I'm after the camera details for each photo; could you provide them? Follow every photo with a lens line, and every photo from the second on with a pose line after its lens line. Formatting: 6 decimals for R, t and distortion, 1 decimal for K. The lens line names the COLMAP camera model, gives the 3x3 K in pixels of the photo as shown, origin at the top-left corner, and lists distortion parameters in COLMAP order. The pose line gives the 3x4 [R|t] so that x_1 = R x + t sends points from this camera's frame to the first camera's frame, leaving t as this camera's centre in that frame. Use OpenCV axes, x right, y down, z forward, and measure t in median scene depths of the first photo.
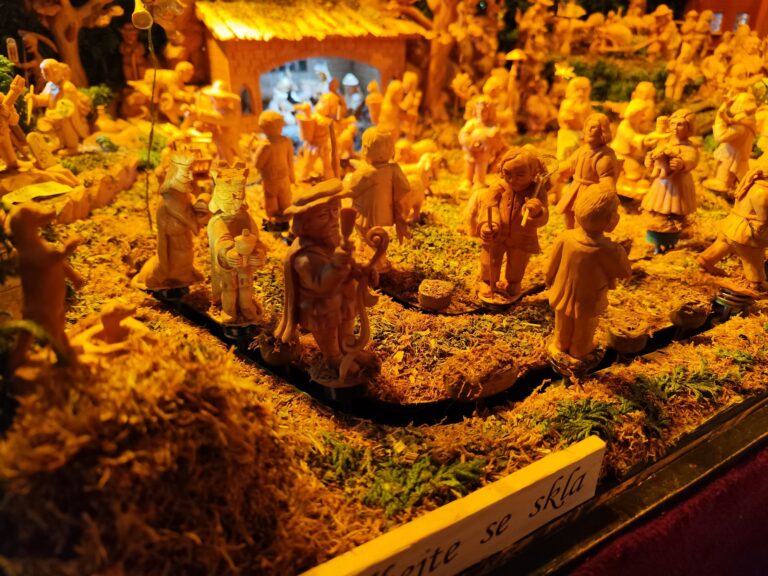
lens RADIAL K [[545.3, 0, 384.0], [0, 545.3, 288.0], [0, 0, 1]] dist [-0.010376, -0.006482]
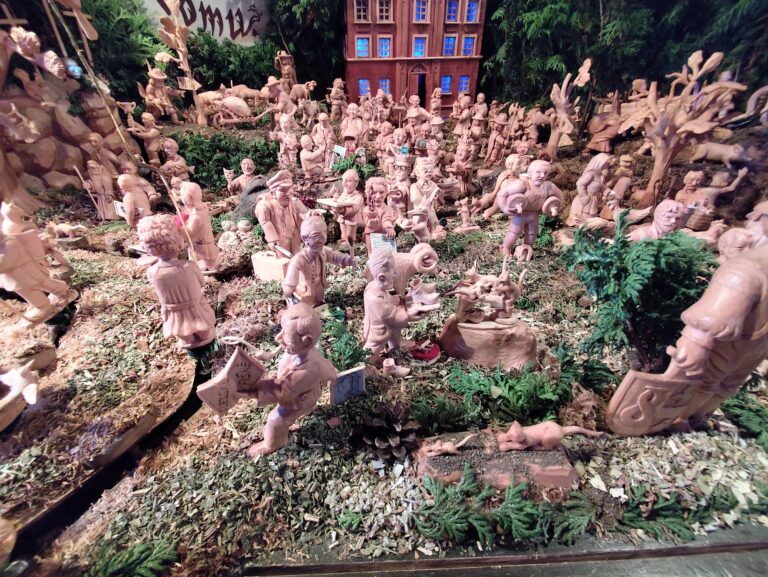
lens RADIAL K [[349.0, 0, 378.5], [0, 349.0, 287.3], [0, 0, 1]] dist [0.009300, -0.007908]
pose [[0.959756, -0.161304, 0.229889, 0.623278], [0.146653, 0.985983, 0.079565, -0.165979], [-0.239500, -0.042649, 0.969959, 0.319995]]
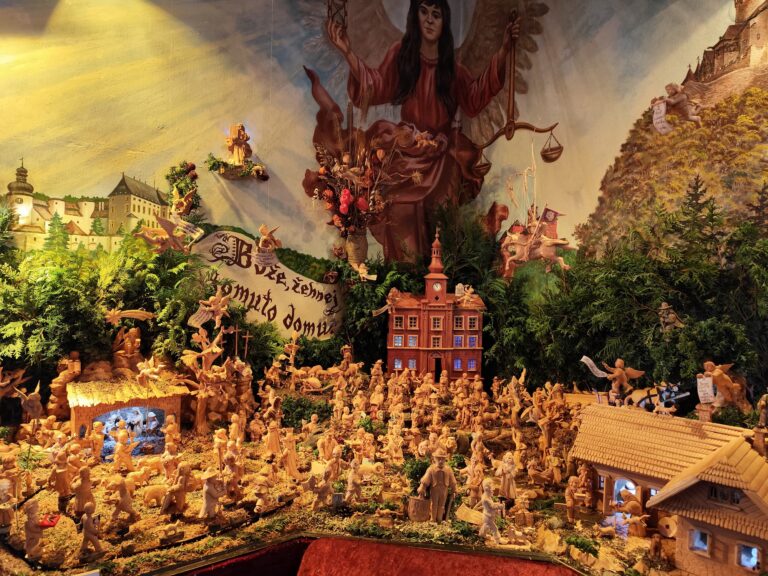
lens RADIAL K [[526.4, 0, 386.8], [0, 526.4, 288.5], [0, 0, 1]] dist [0.025355, -0.023650]
pose [[0.994578, 0.015406, 0.102847, 0.630770], [0.031553, 0.897642, -0.439594, 0.072428], [-0.099092, 0.440456, 0.892289, -1.049596]]
